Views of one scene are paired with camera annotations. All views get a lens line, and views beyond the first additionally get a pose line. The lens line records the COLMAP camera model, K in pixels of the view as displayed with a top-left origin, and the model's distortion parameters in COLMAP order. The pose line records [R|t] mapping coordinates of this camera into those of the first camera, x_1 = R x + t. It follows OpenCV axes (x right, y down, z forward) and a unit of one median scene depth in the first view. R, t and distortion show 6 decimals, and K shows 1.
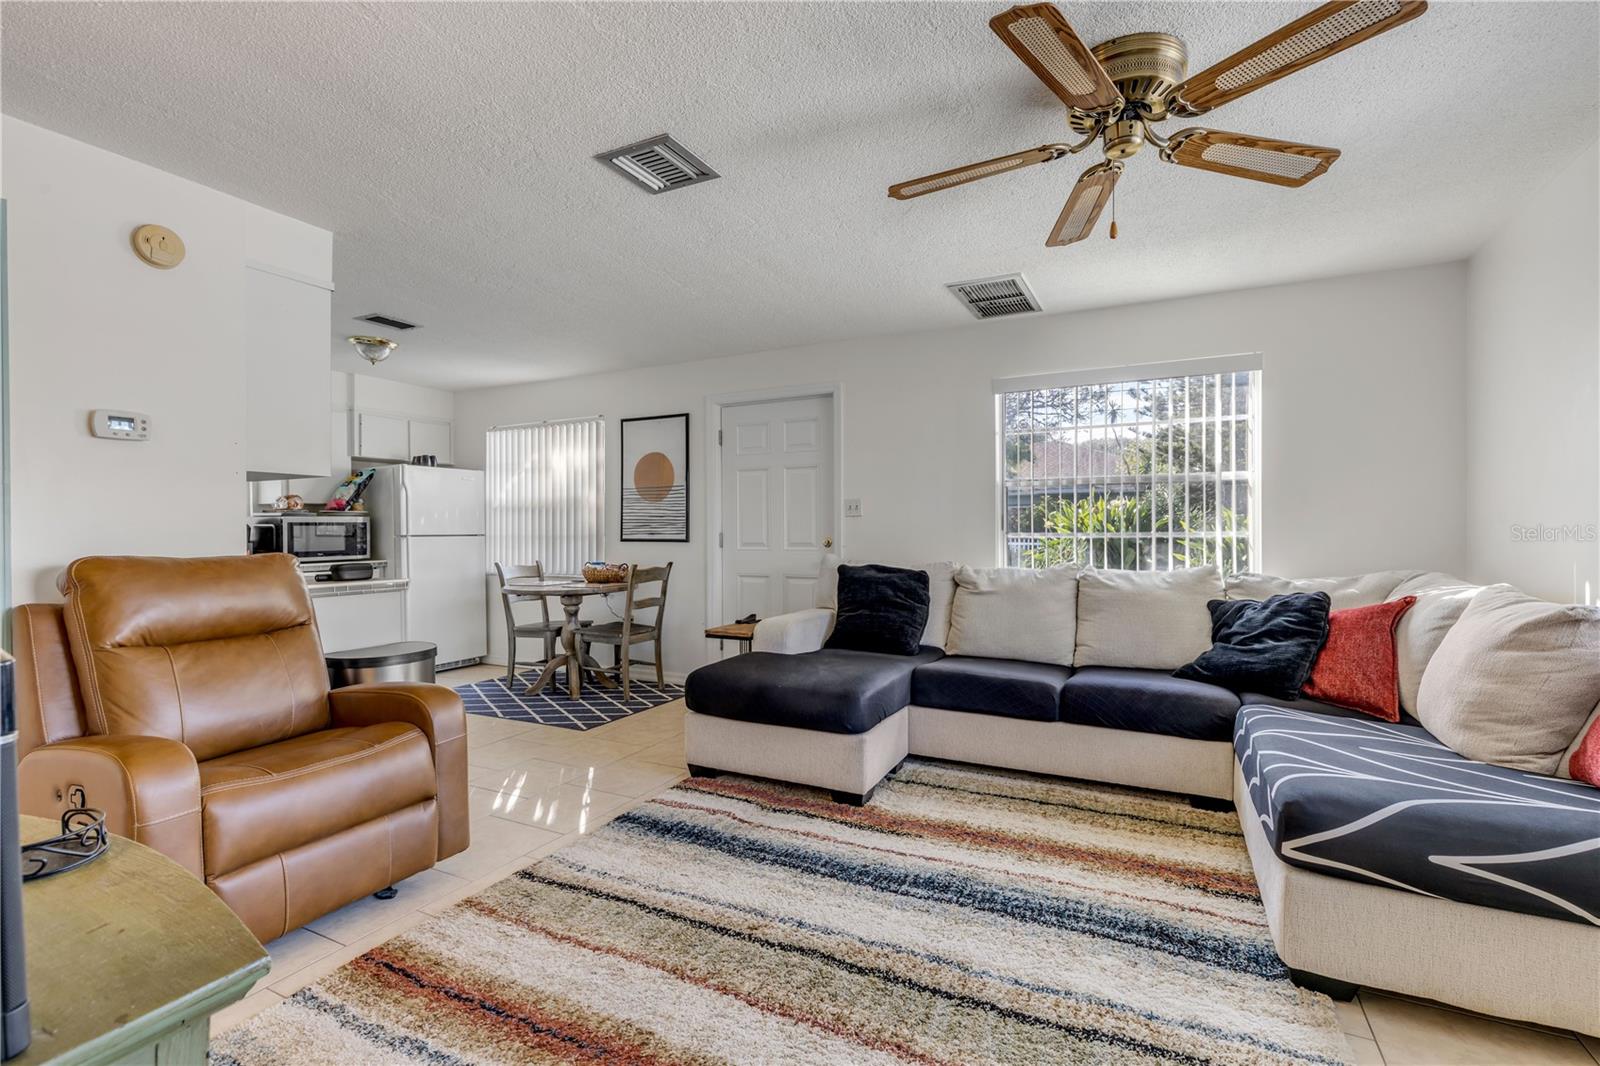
lens RADIAL K [[727.8, 0, 794.5], [0, 727.8, 530.0], [0, 0, 1]] dist [0.006185, -0.000658]
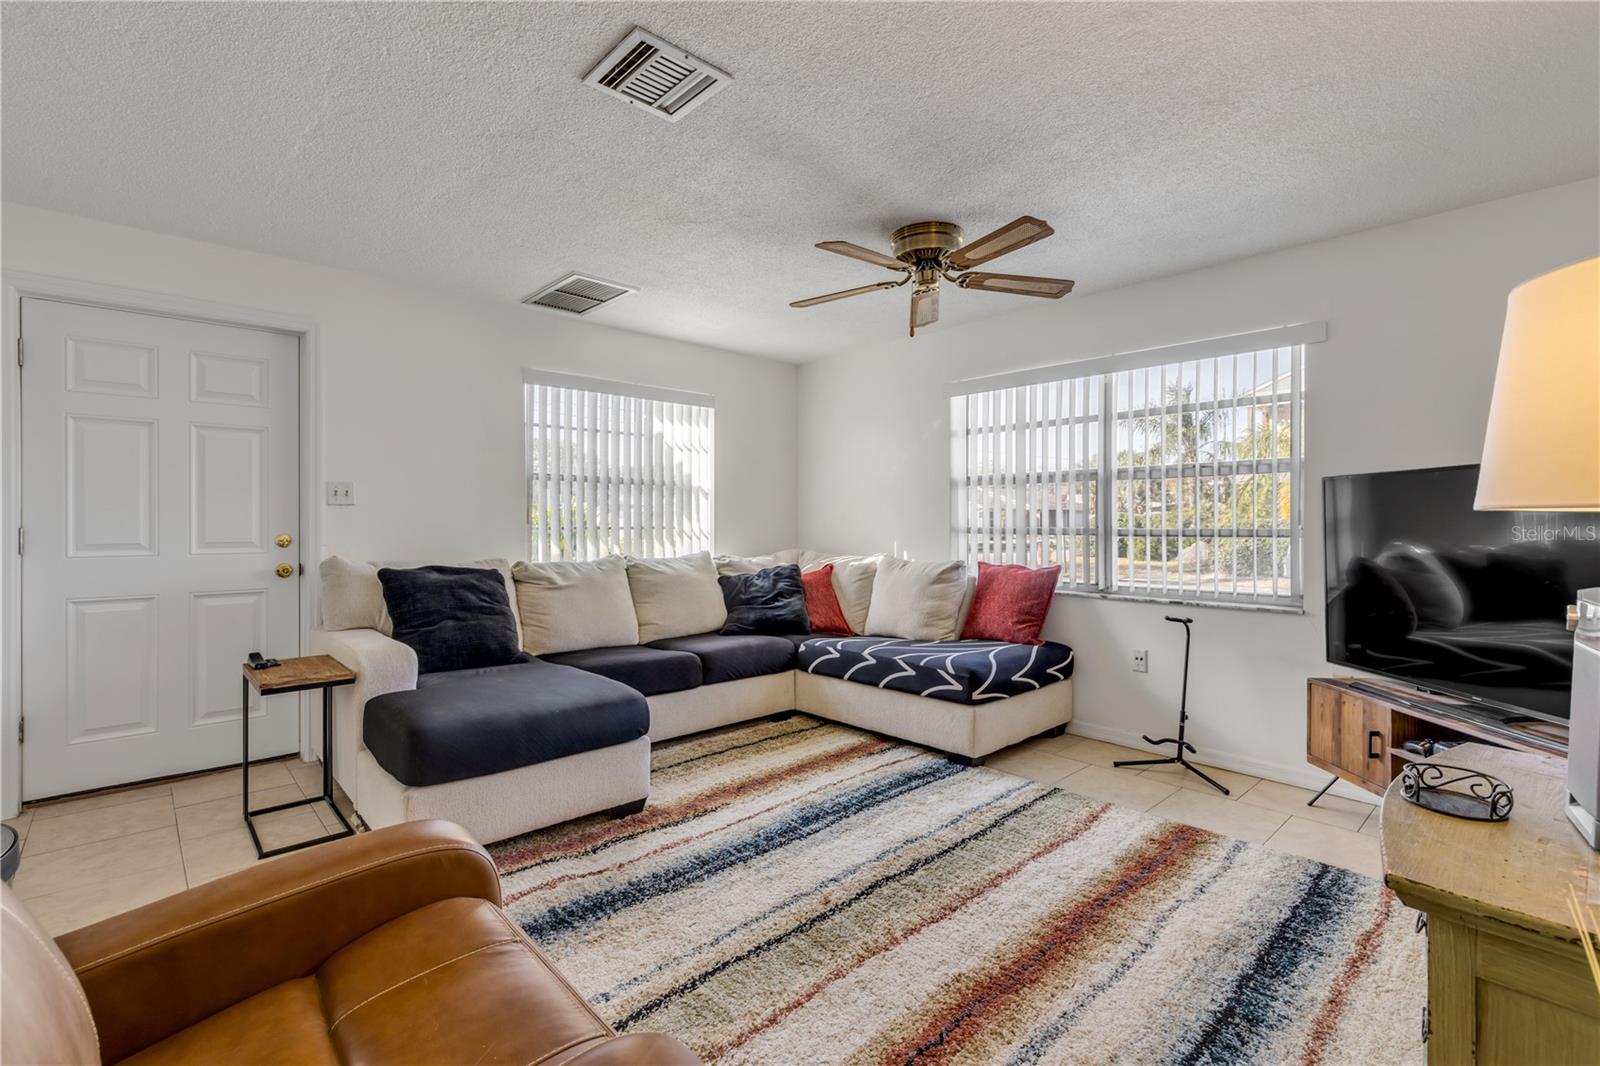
lens RADIAL K [[727.8, 0, 800.5], [0, 727.8, 521.7], [0, 0, 1]] dist [0.006185, -0.000658]
pose [[0.339568, 0.004125, 0.940572, -0.466714], [-0.003296, 0.999989, -0.003195, -0.000815], [-0.940576, -0.002015, 0.339578, 0.296930]]
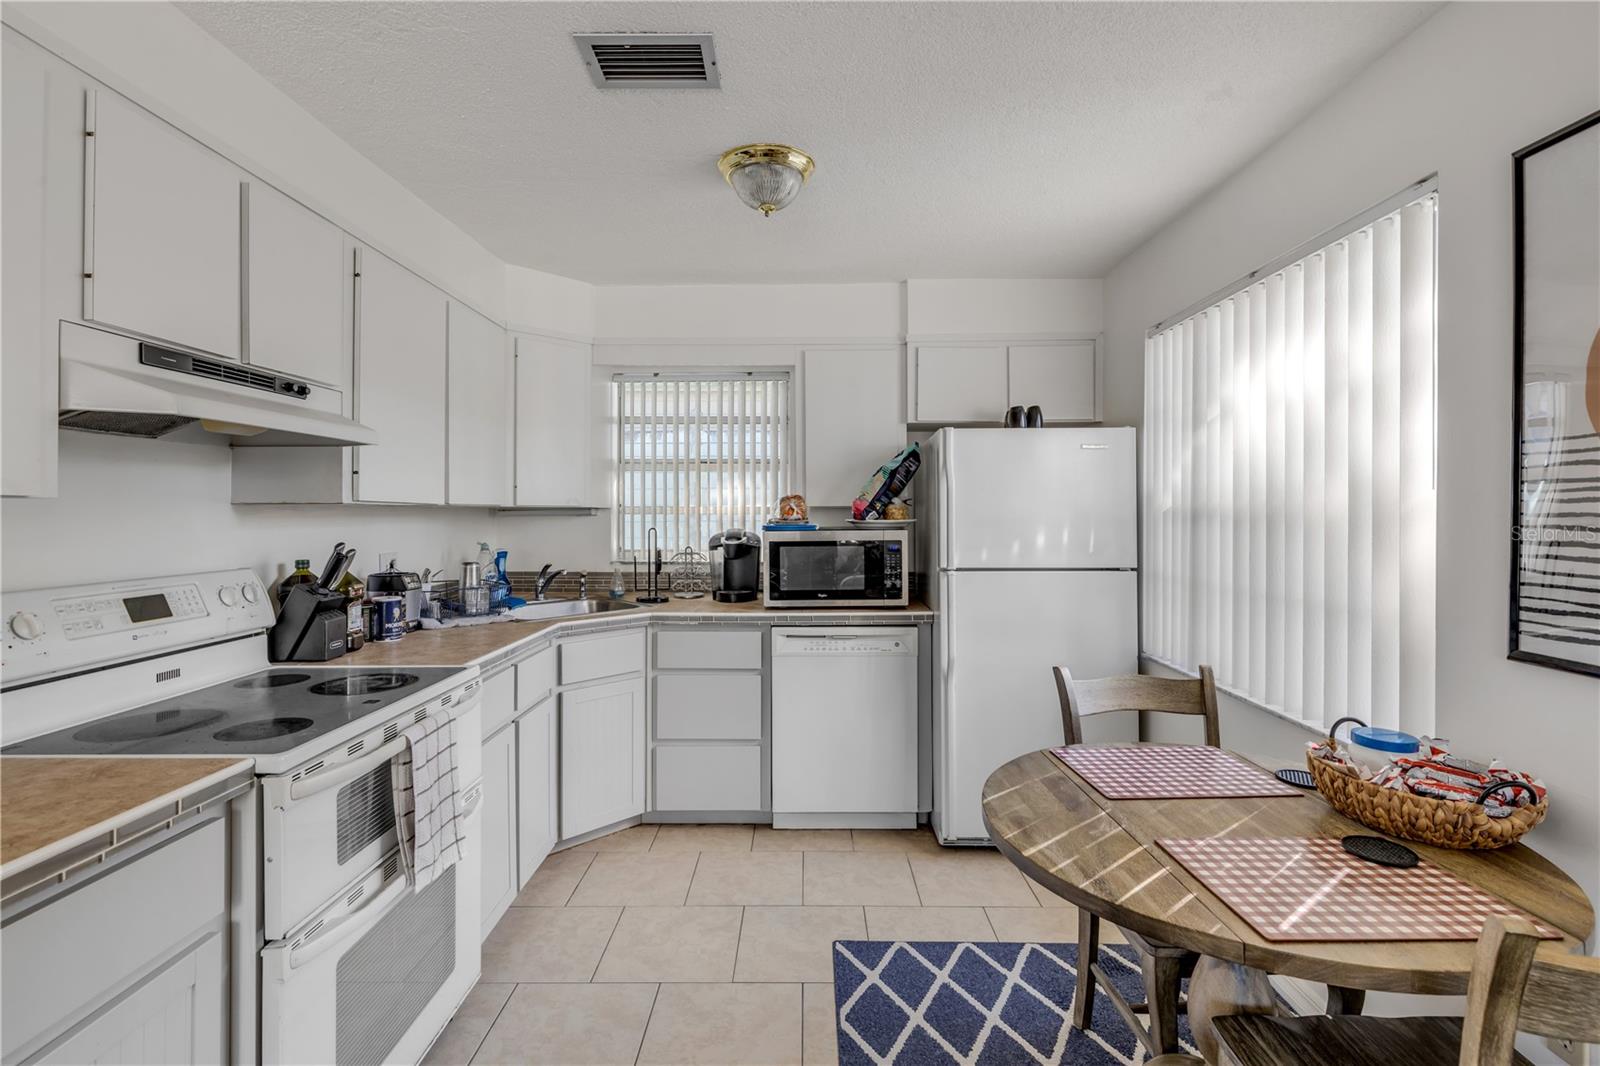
lens RADIAL K [[727.8, 0, 799.3], [0, 727.8, 508.1], [0, 0, 1]] dist [0.006185, -0.000658]
pose [[0.448628, -0.000166, -0.893719, -0.151632], [0.001817, 0.999998, 0.000727, -0.041794], [0.893717, -0.001950, 0.448627, 0.808917]]
